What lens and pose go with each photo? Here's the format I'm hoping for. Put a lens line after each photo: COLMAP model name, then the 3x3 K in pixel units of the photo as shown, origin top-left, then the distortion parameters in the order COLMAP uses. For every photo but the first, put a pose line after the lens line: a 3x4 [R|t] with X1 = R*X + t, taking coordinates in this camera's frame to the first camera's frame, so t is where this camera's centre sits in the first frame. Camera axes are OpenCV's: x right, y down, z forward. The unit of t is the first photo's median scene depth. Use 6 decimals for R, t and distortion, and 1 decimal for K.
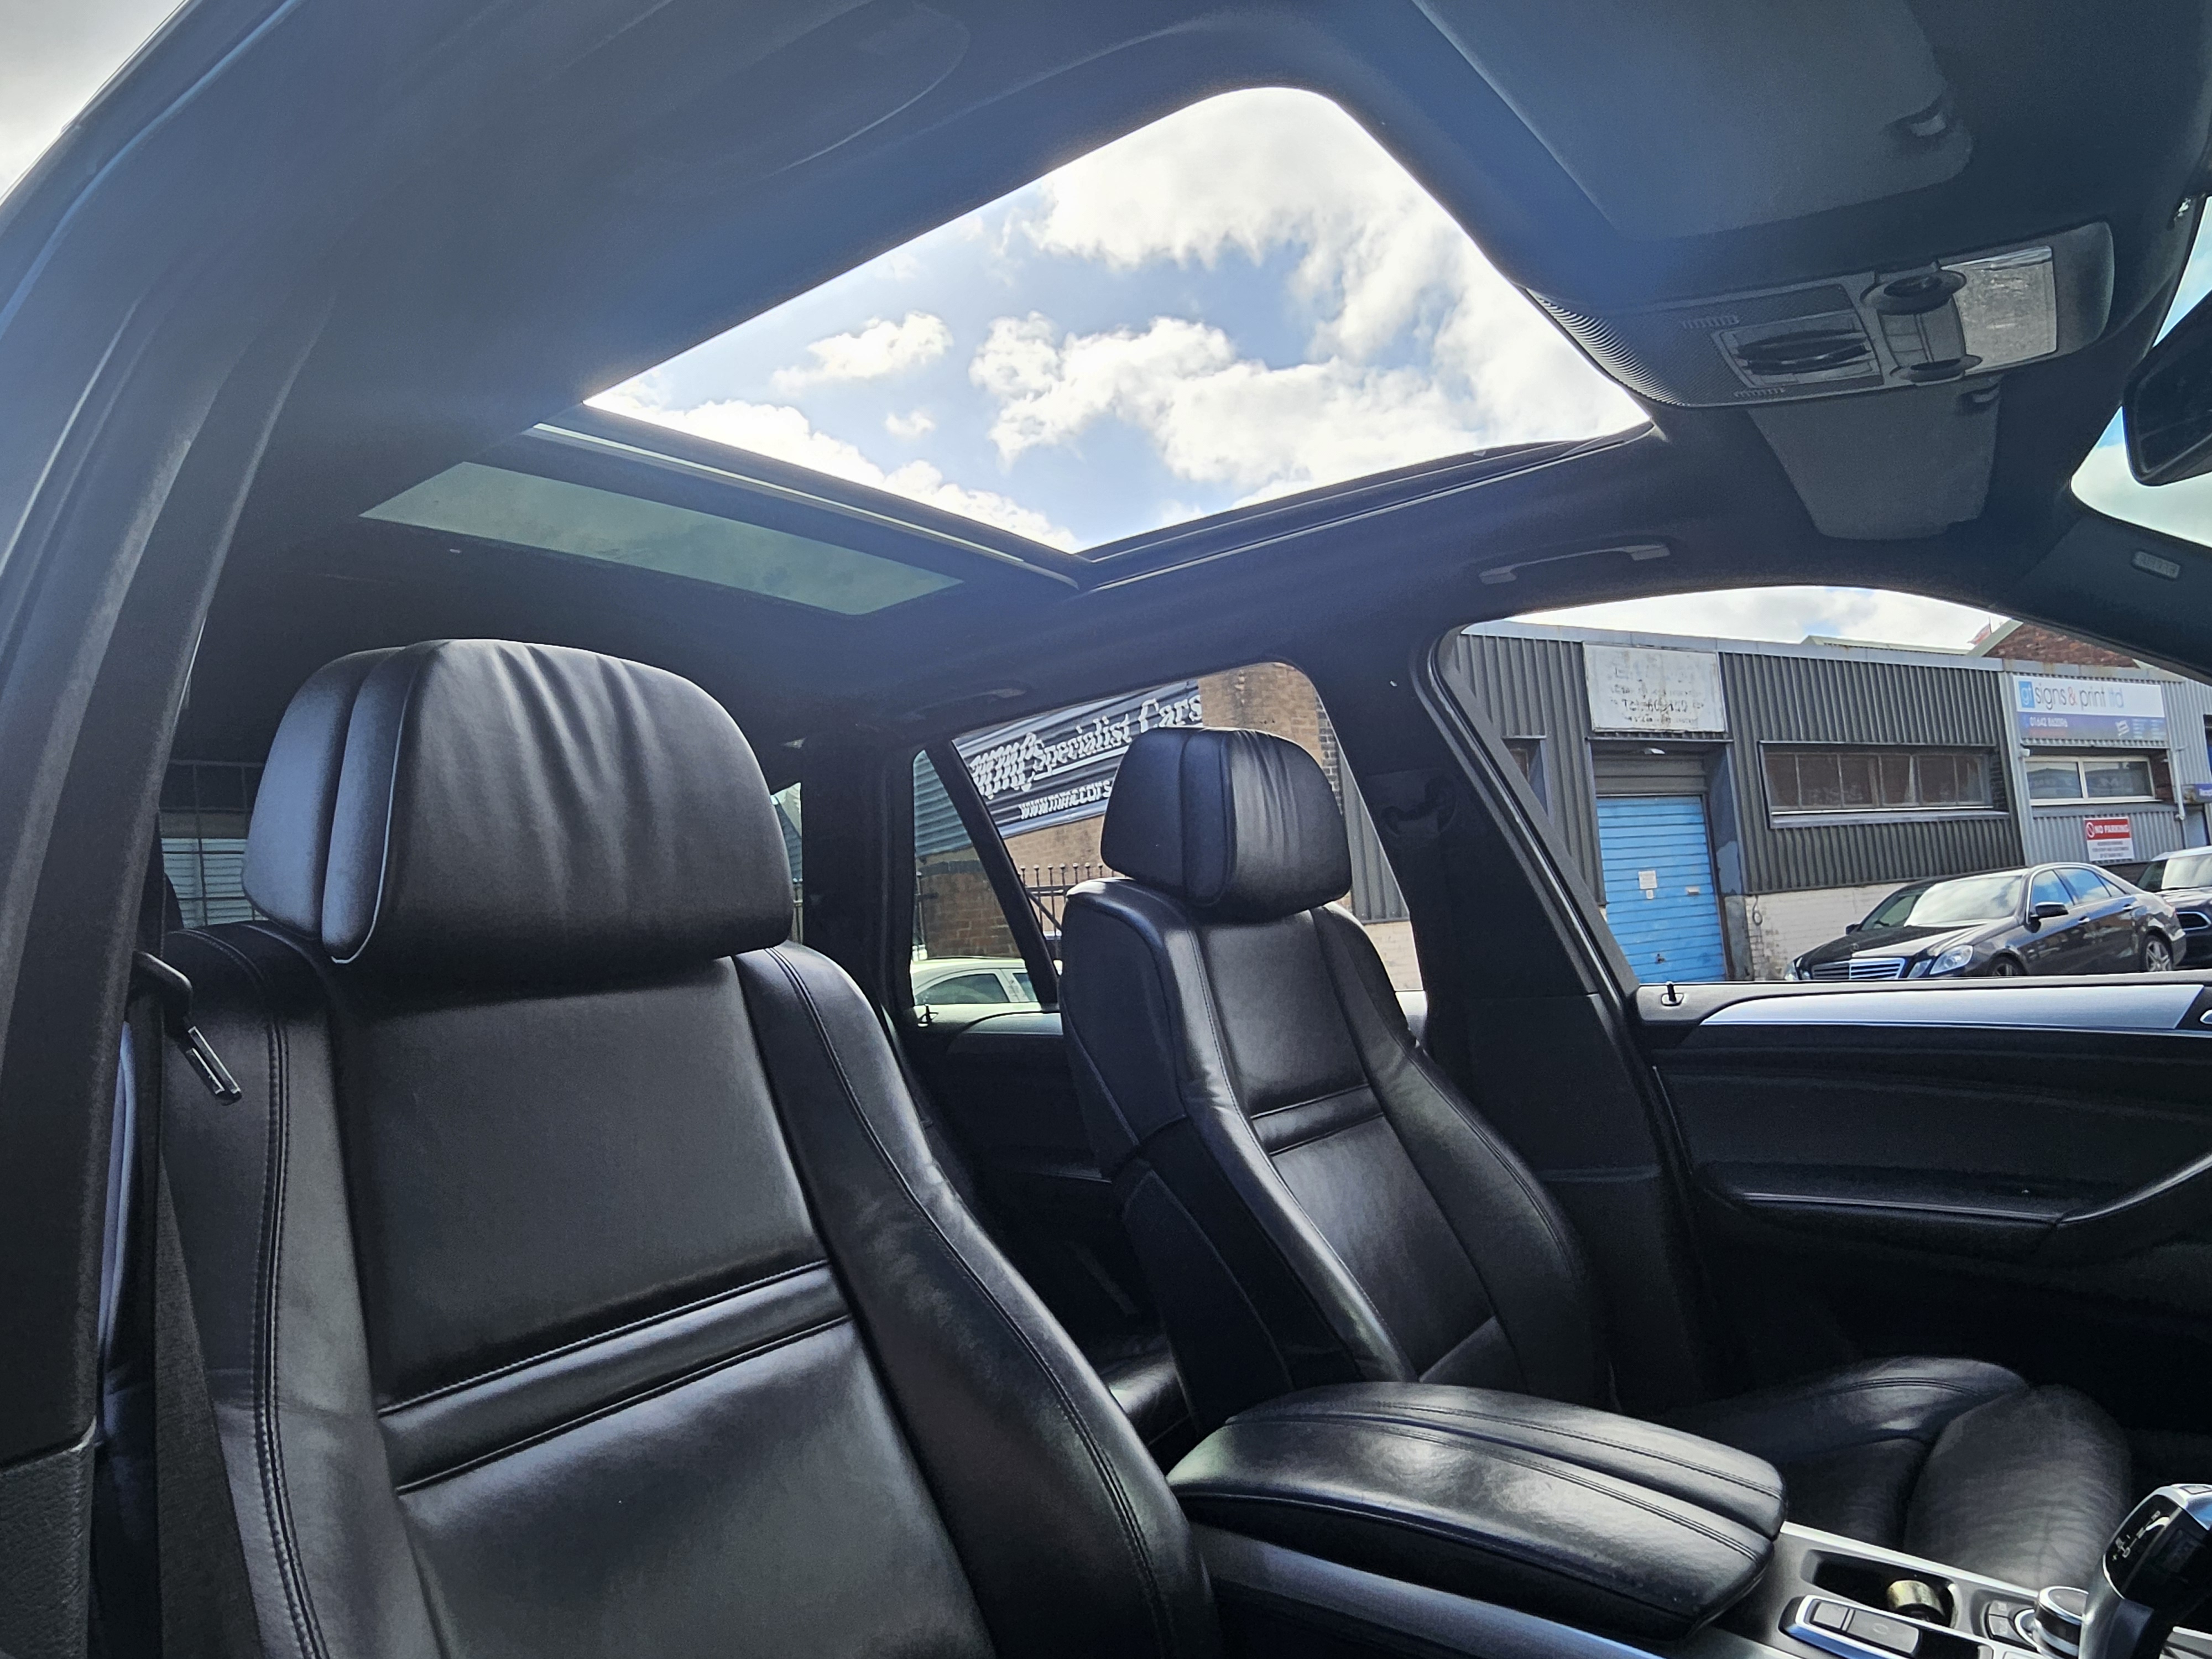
lens RADIAL K [[1412.9, 0, 1090.2], [0, 1412.9, 822.0], [0, 0, 1]] dist [0.008108, -0.005707]
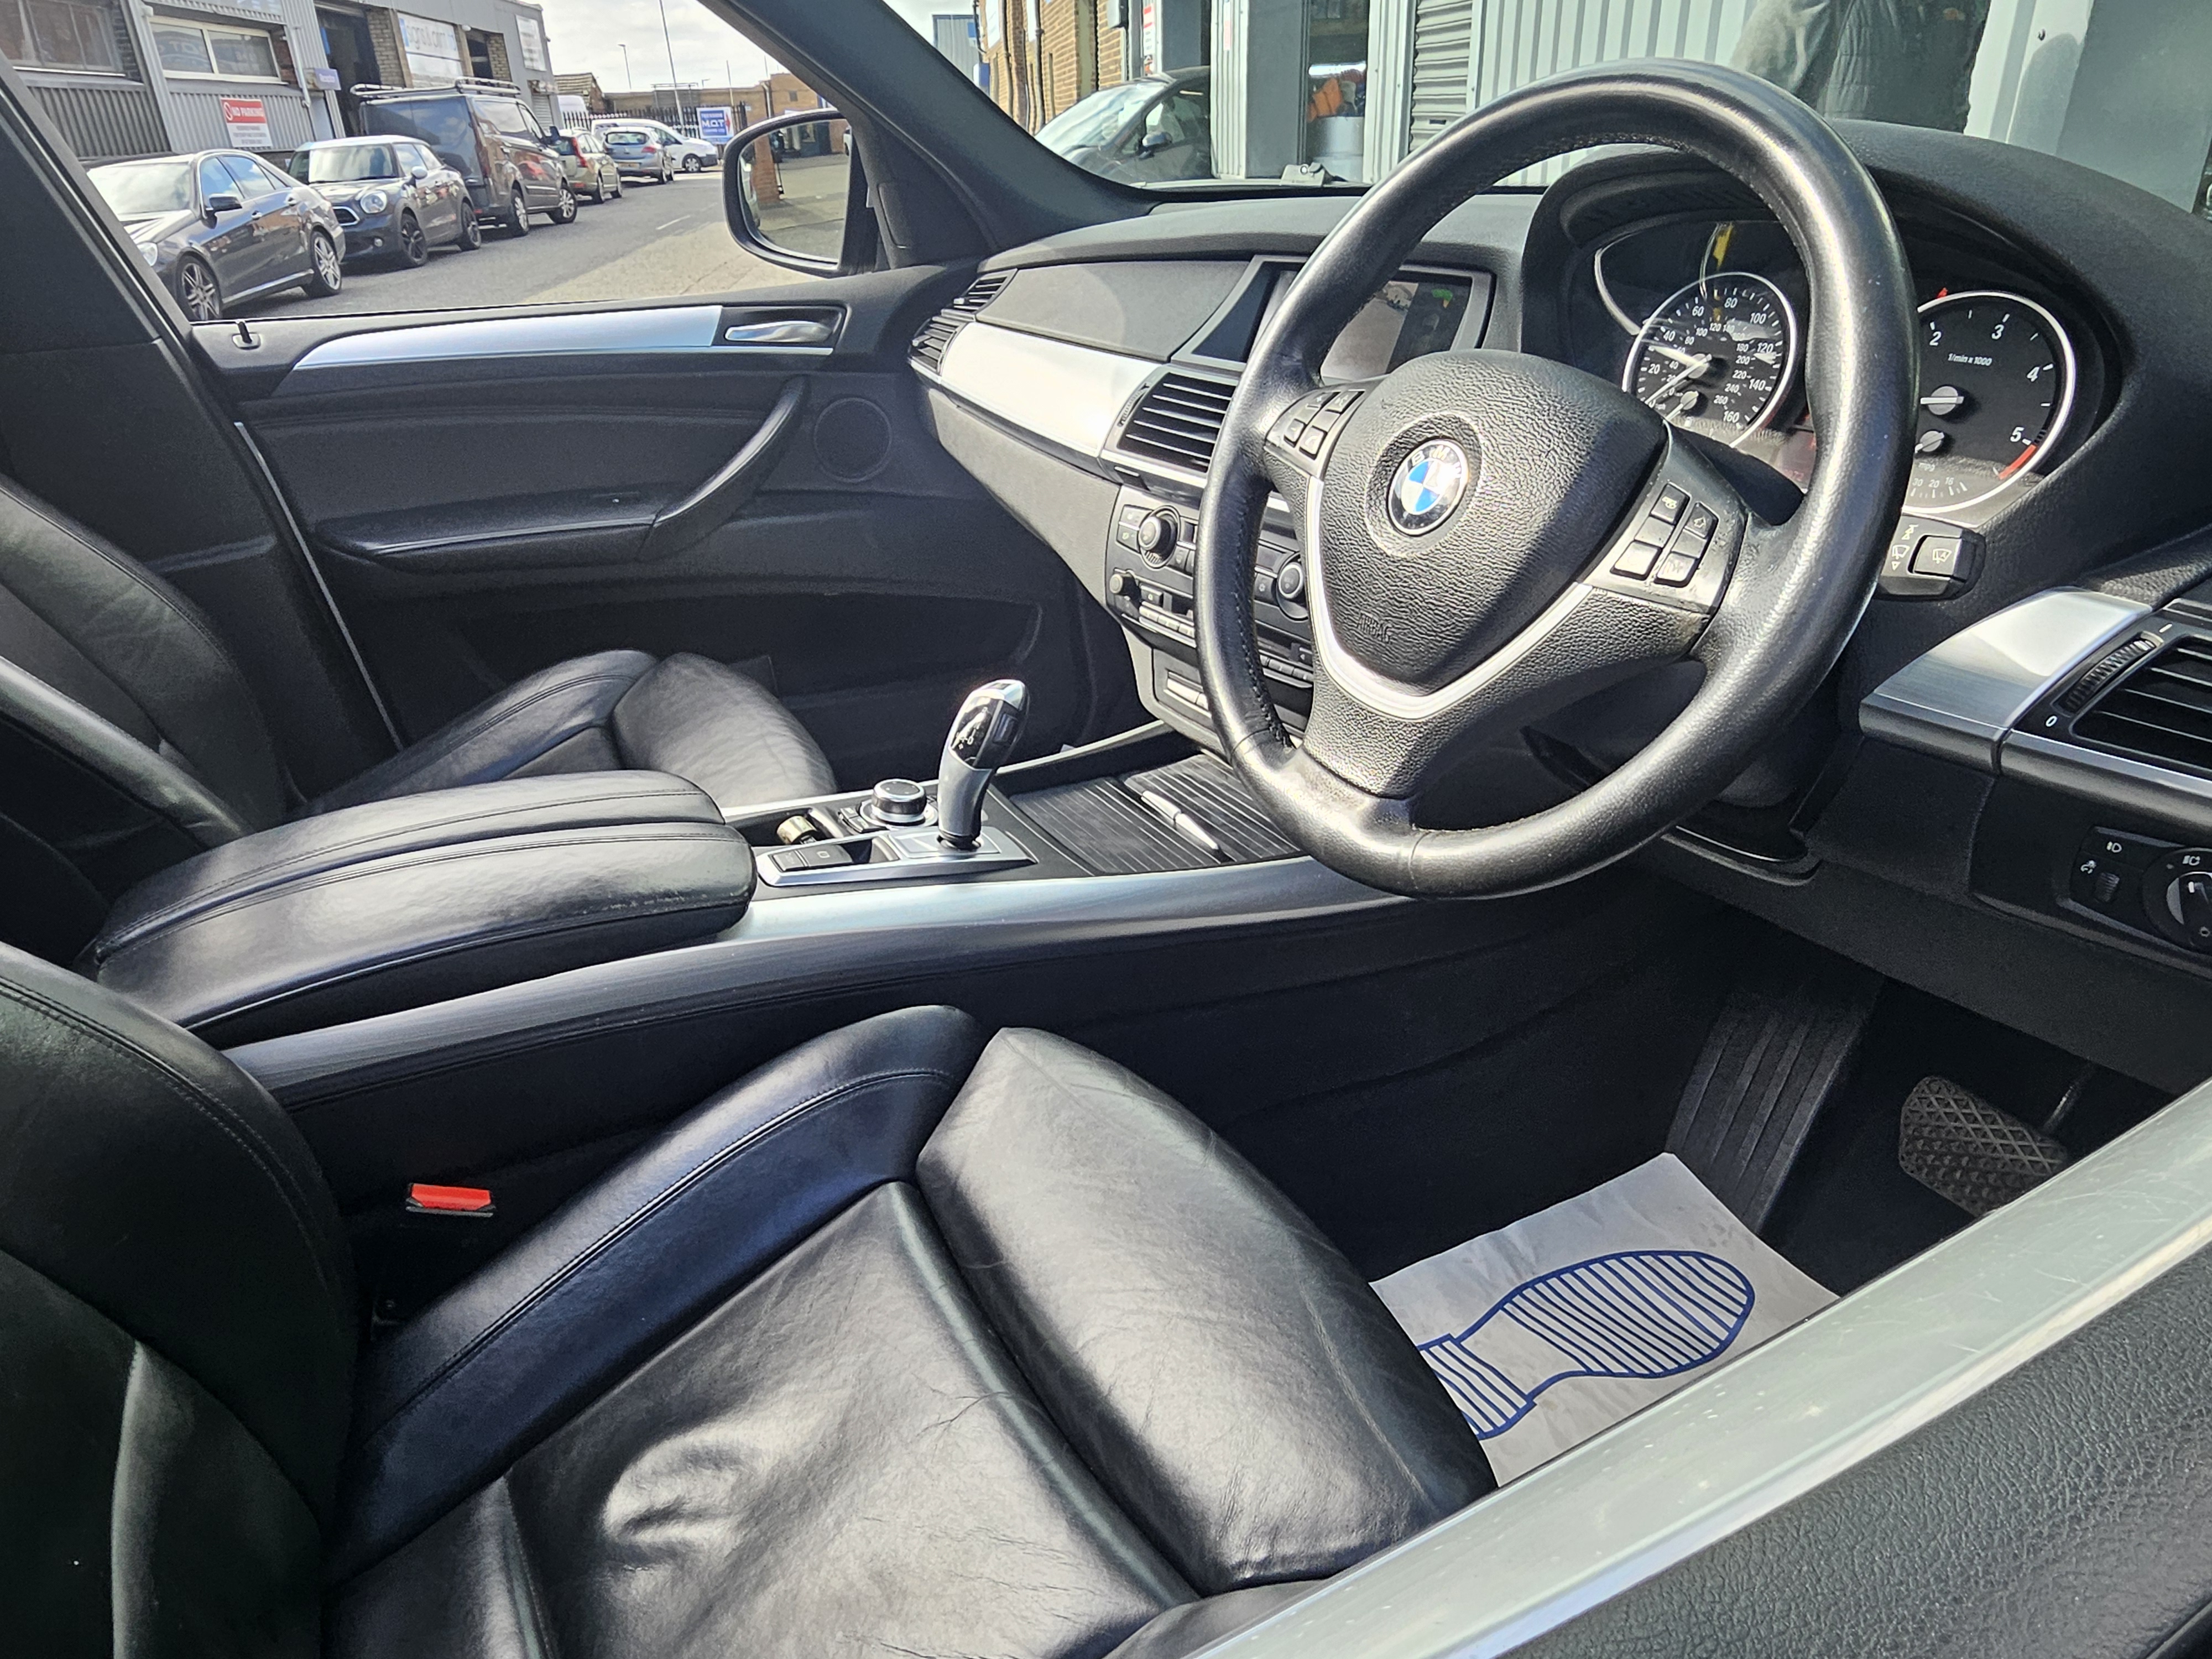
lens RADIAL K [[1412.9, 0, 1090.2], [0, 1412.9, 822.0], [0, 0, 1]] dist [0.008108, -0.005707]
pose [[0.423525, -0.344933, 0.837644, -0.239750], [-0.078807, 0.907135, 0.413395, -0.008633], [-0.902450, -0.241096, 0.357011, 0.185282]]
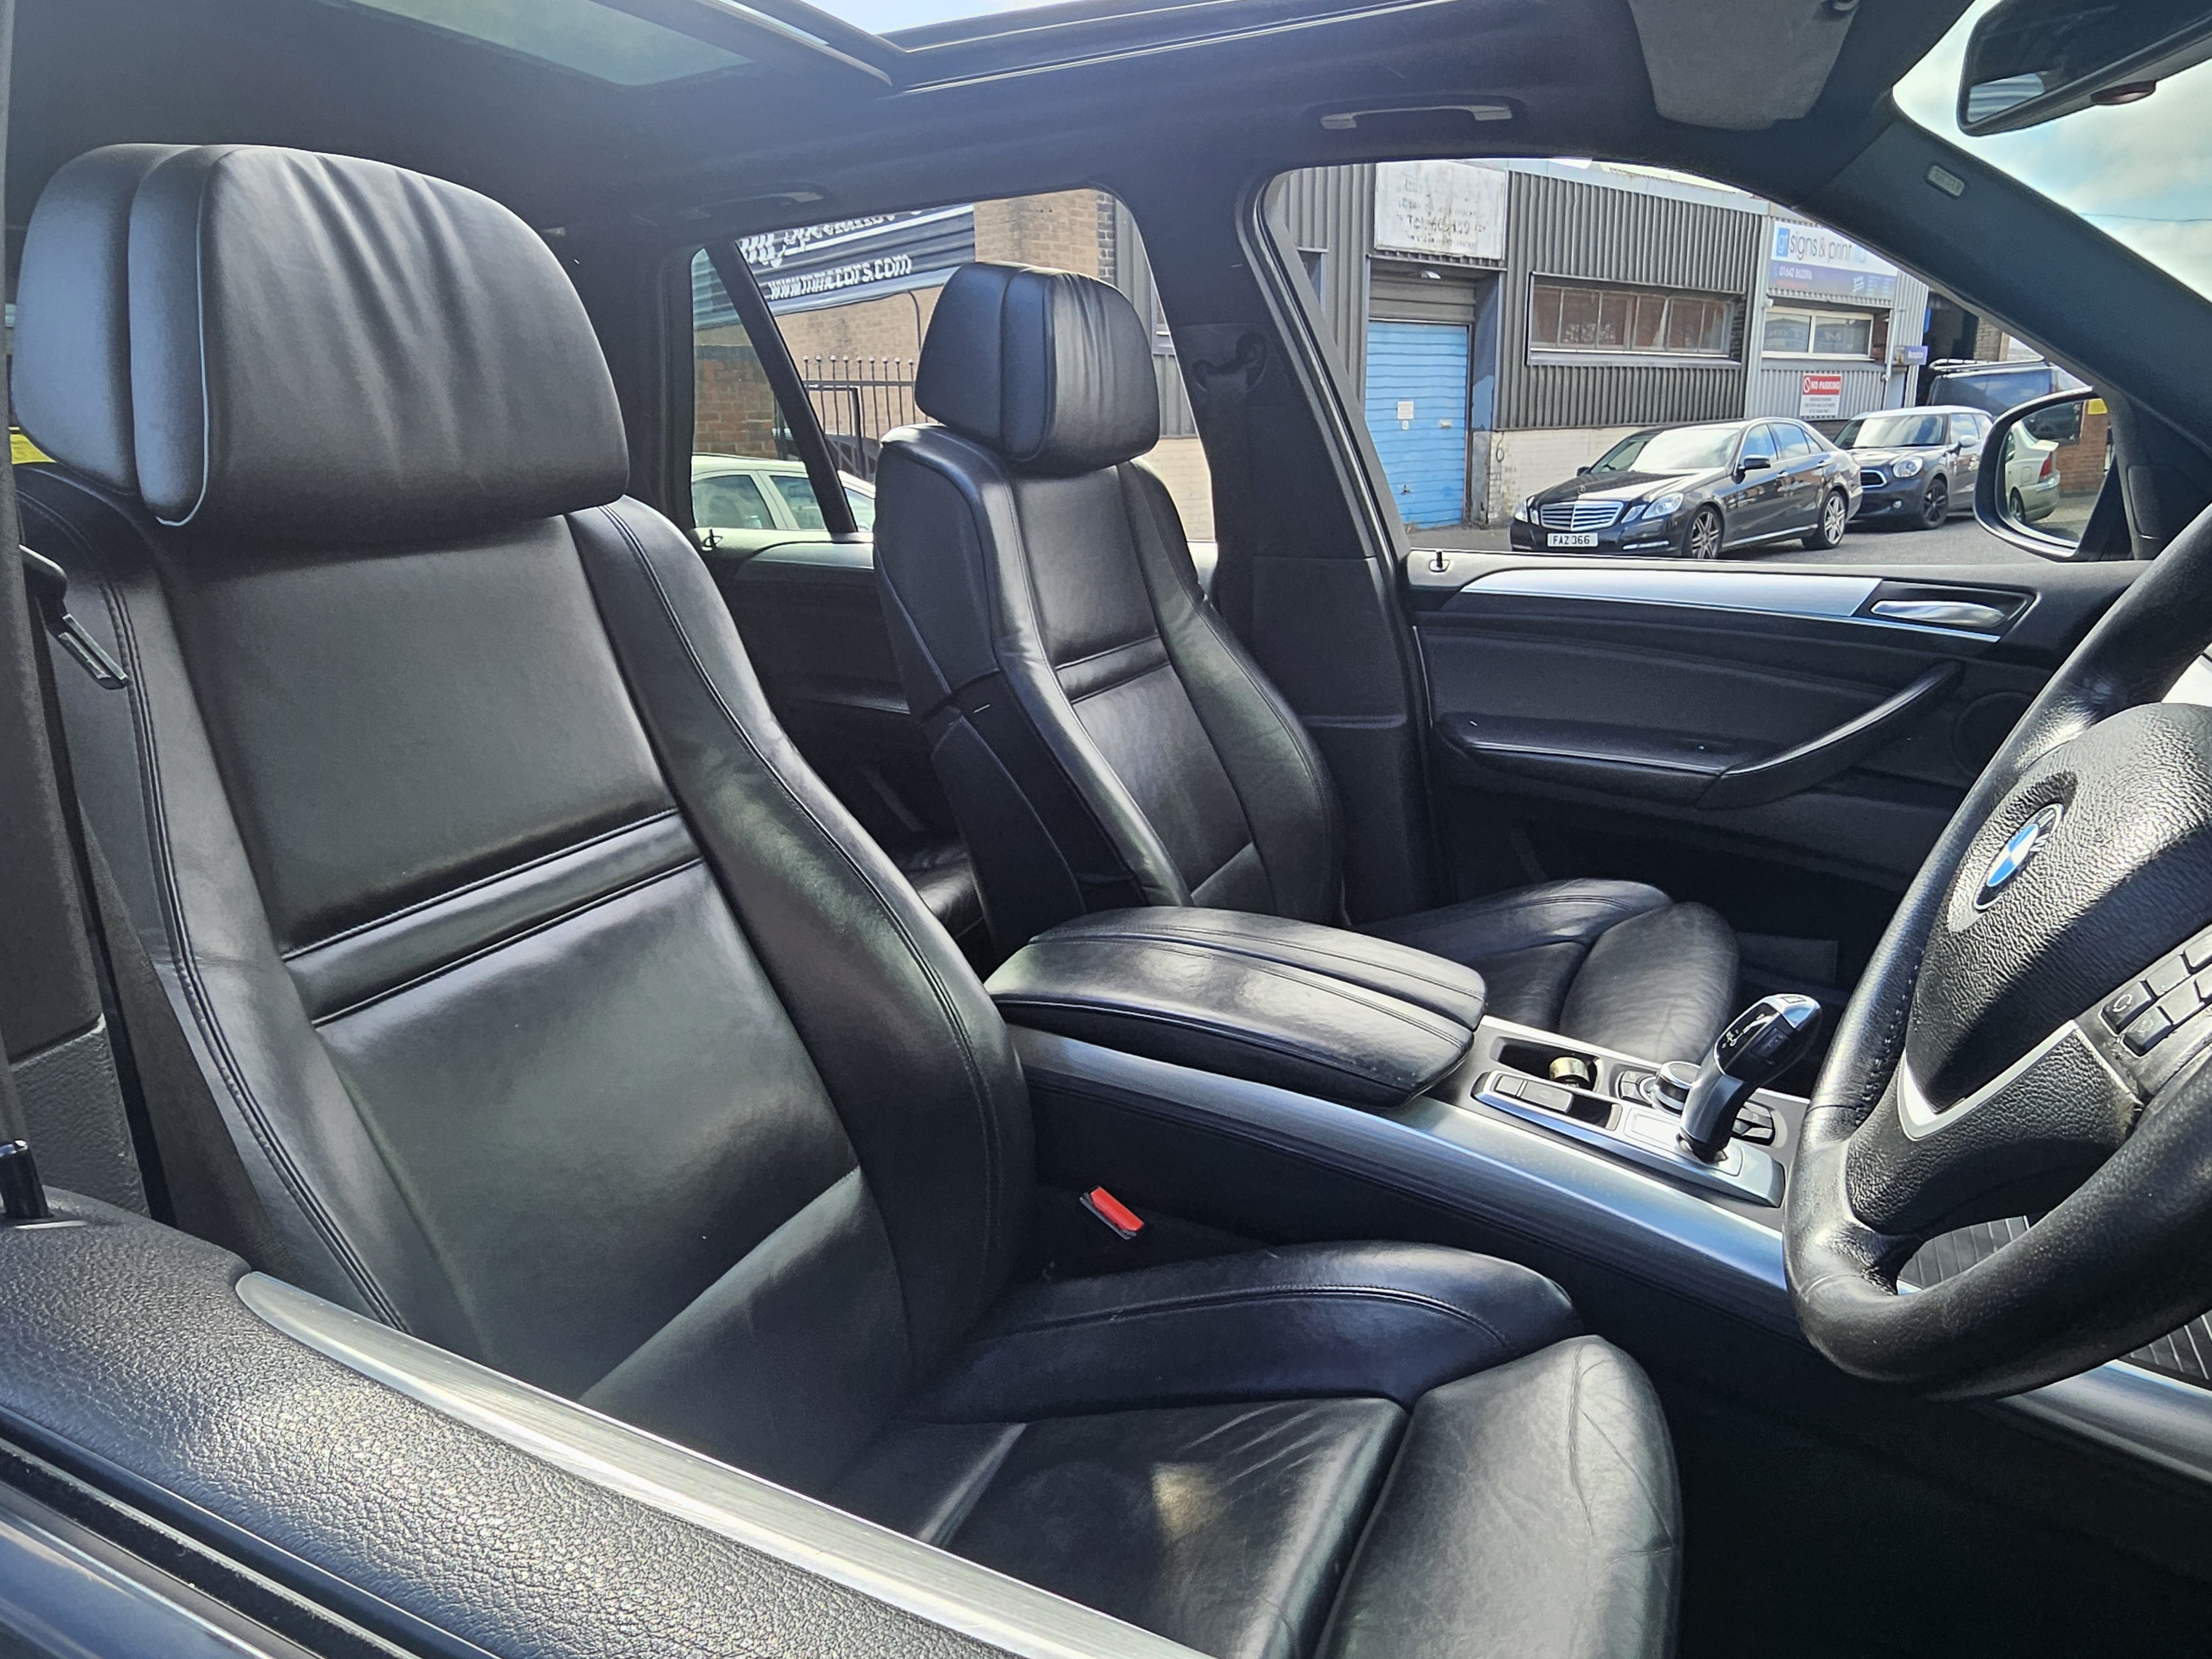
lens RADIAL K [[1412.9, 0, 1090.2], [0, 1412.9, 822.0], [0, 0, 1]] dist [0.008108, -0.005707]
pose [[0.984289, 0.009568, 0.176307, -0.046335], [-0.068764, 0.940468, 0.332855, -0.037904], [-0.162626, -0.339749, 0.926350, -0.025356]]
